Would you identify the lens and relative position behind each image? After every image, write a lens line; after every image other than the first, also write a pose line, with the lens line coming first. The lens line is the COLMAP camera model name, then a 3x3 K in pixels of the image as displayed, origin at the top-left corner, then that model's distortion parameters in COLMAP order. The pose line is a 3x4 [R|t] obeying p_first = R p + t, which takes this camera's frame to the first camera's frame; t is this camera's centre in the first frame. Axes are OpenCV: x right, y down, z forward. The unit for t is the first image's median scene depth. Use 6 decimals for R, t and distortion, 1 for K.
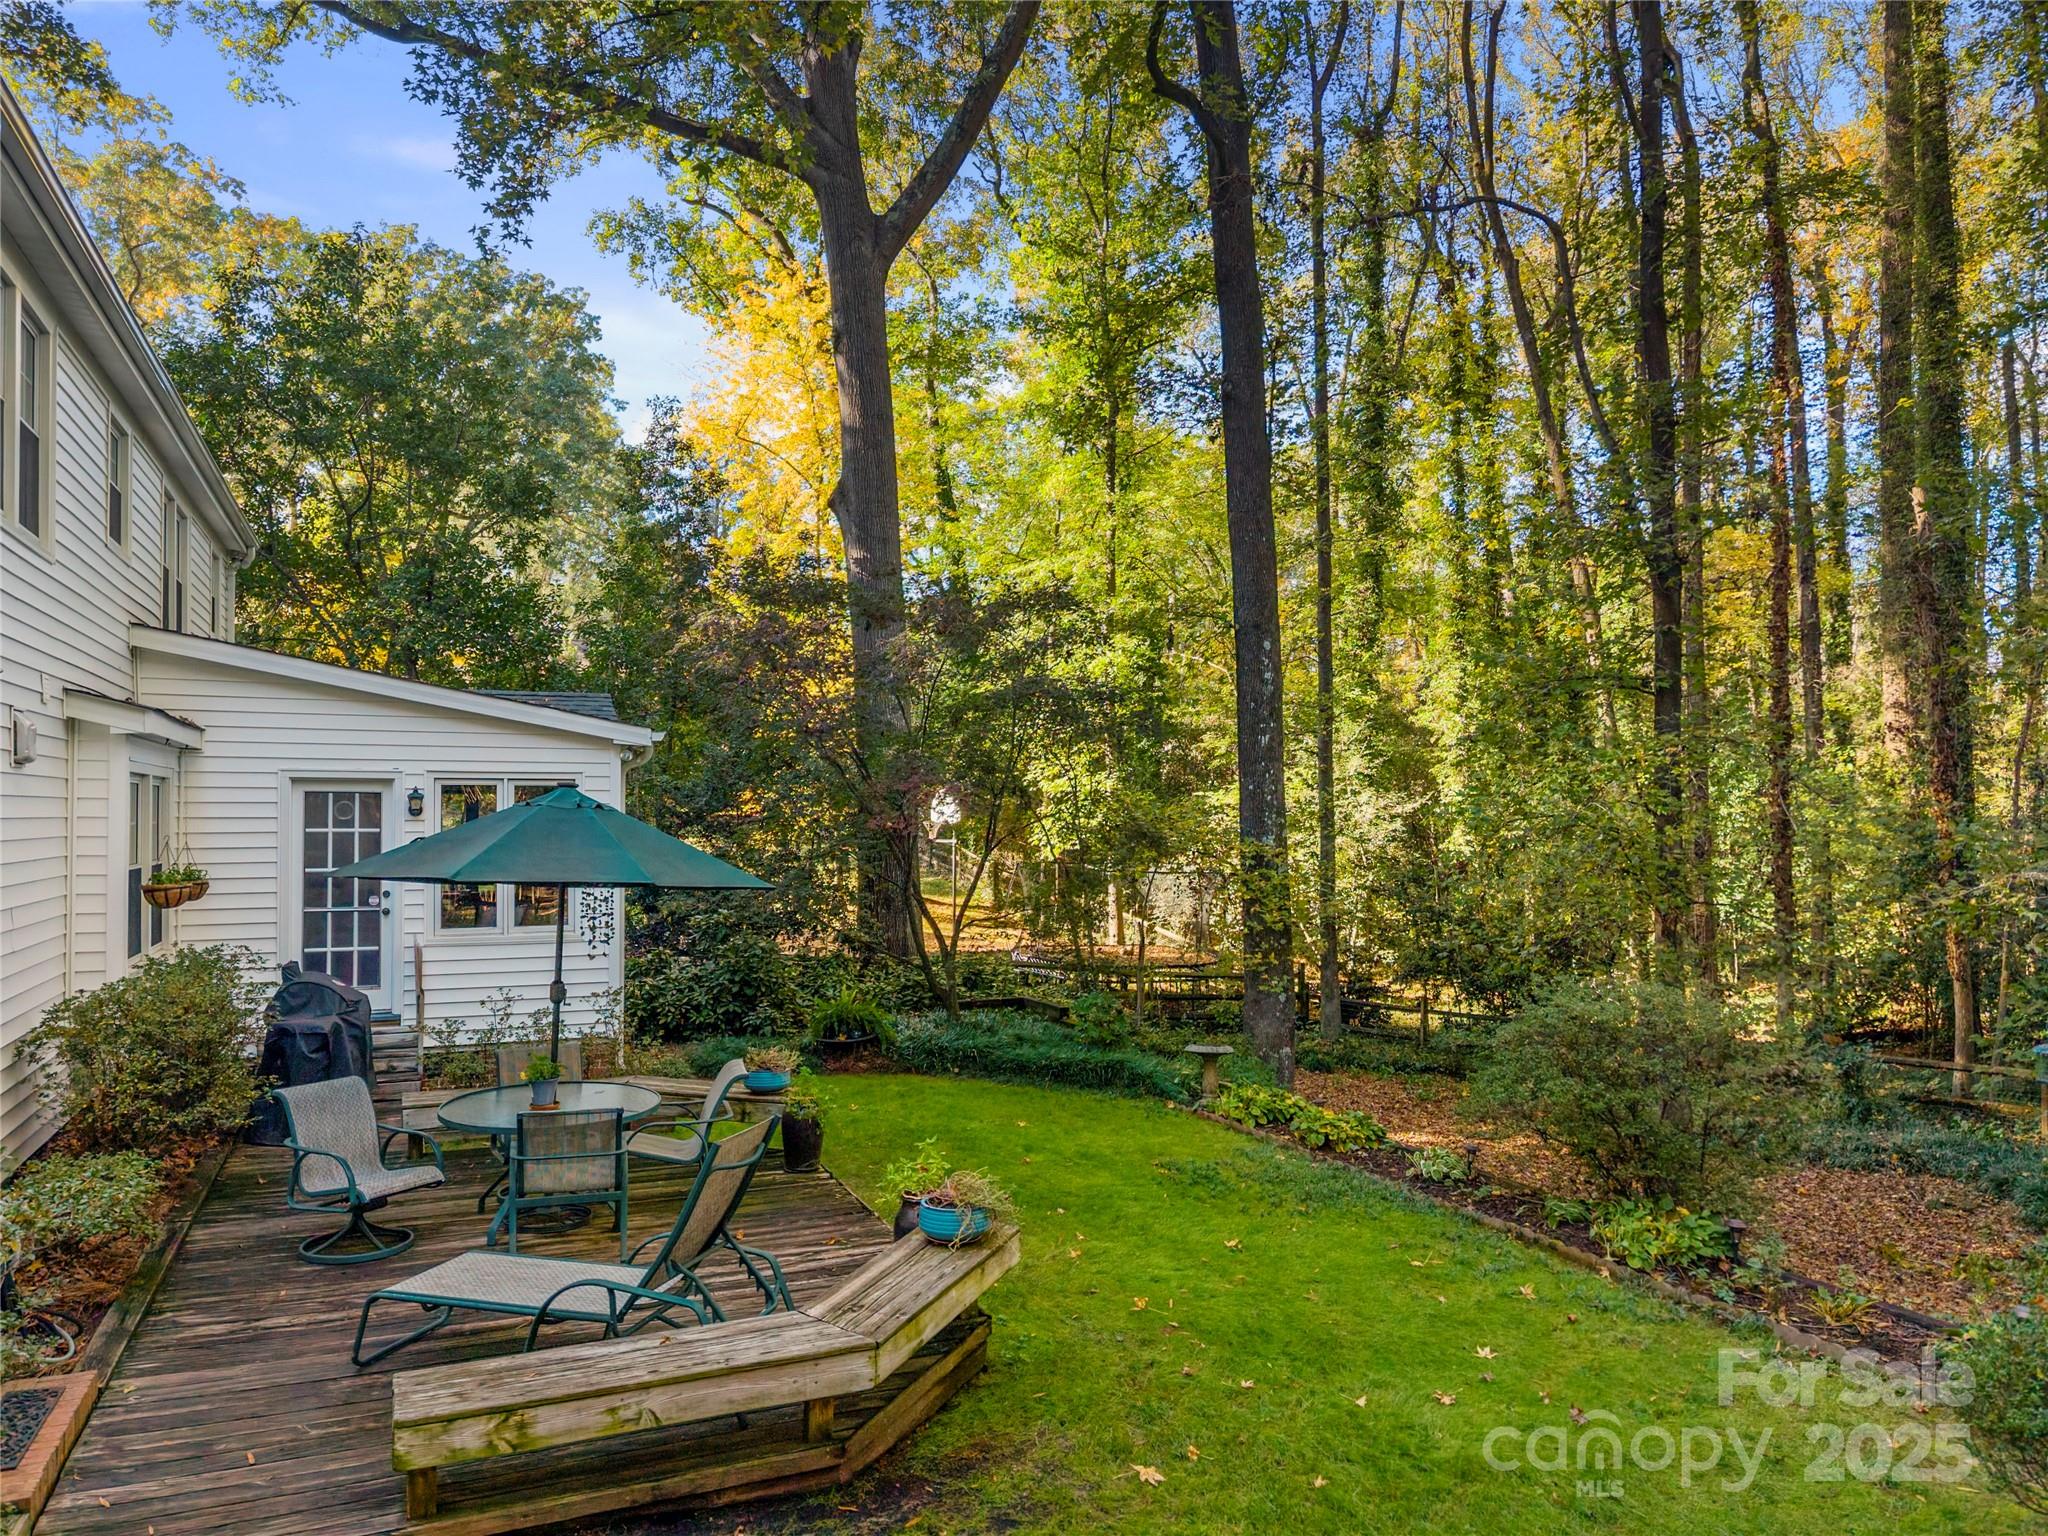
lens RADIAL K [[1423.9, 0, 1024.0], [0, 1423.9, 768.0], [0, 0, 1]] dist [-0.000420, -0.000238]
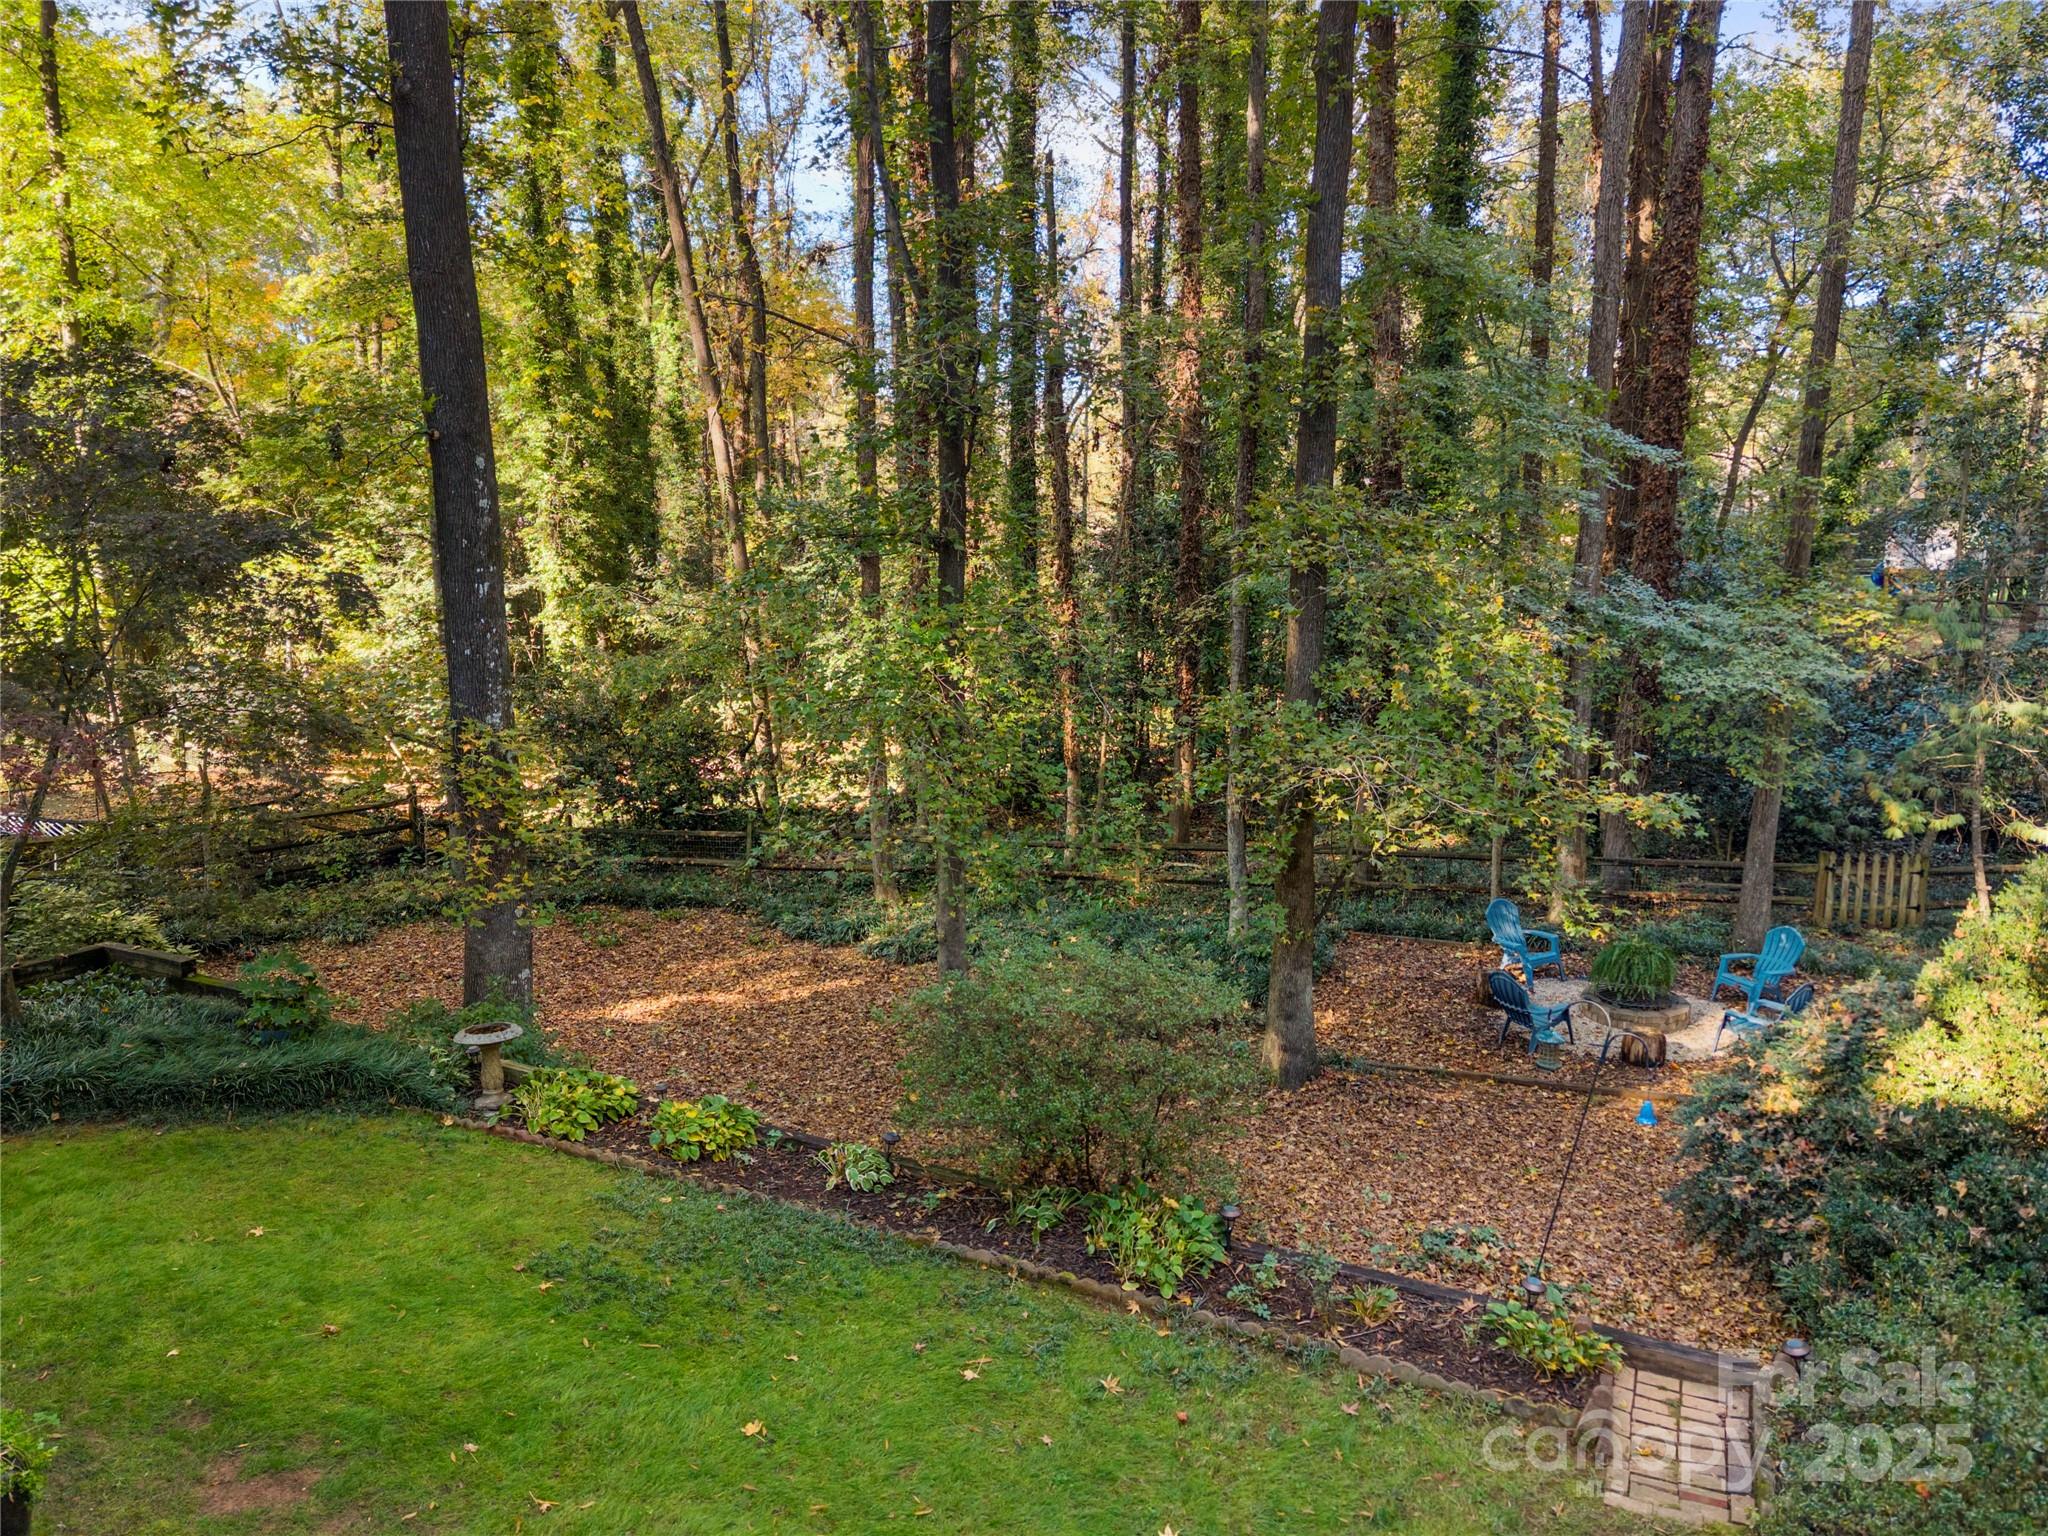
lens RADIAL K [[1413.0, 0, 1021.4], [0, 1413.0, 723.2], [0, 0, 1]] dist [0.008071, 0.000691]
pose [[0.759147, -0.085816, 0.645238, -0.116763], [-0.035887, 0.984246, 0.173126, -0.097920], [-0.649930, -0.154584, 0.744107, 0.253127]]
